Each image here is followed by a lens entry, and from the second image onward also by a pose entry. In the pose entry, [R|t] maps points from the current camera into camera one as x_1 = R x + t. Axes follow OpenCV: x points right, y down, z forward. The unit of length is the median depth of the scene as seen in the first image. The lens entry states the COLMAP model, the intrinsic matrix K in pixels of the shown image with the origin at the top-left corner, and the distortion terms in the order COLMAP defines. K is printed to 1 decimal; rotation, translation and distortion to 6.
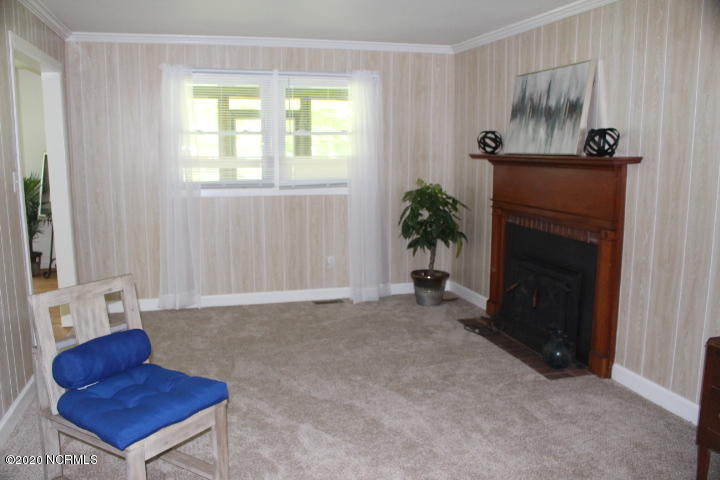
lens RADIAL K [[593.0, 0, 359.0], [0, 593.0, 243.0], [0, 0, 1]] dist [-0.078883, 0.003766]
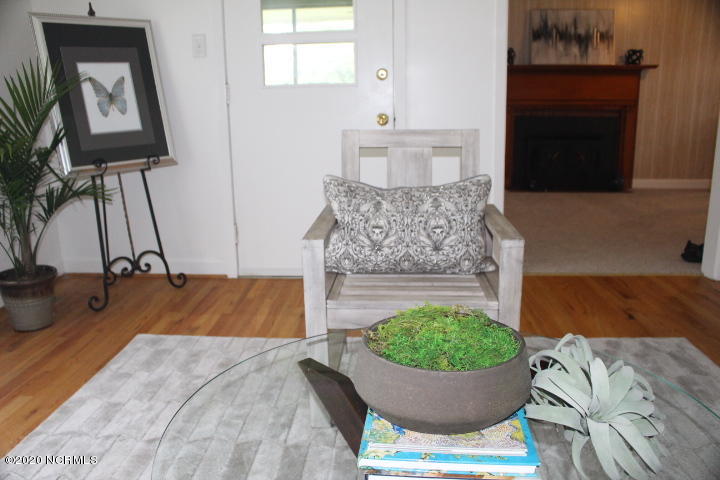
lens RADIAL K [[593.0, 0, 359.0], [0, 593.0, 243.0], [0, 0, 1]] dist [-0.078883, 0.003766]
pose [[0.301375, -0.215903, 0.928741, -1.426697], [0.163933, 0.971256, 0.172590, -0.053929], [-0.939308, 0.100237, 0.328106, 1.105559]]
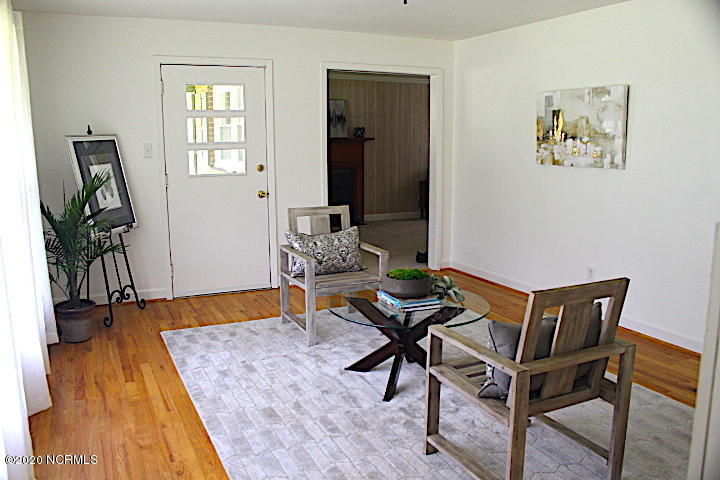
lens RADIAL K [[593.0, 0, 359.0], [0, 593.0, 243.0], [0, 0, 1]] dist [-0.078883, 0.003766]
pose [[-0.198882, -0.165304, 0.965982, -1.984621], [0.158153, 0.967339, 0.198098, -0.191872], [-0.967178, 0.192171, -0.166243, 1.345787]]
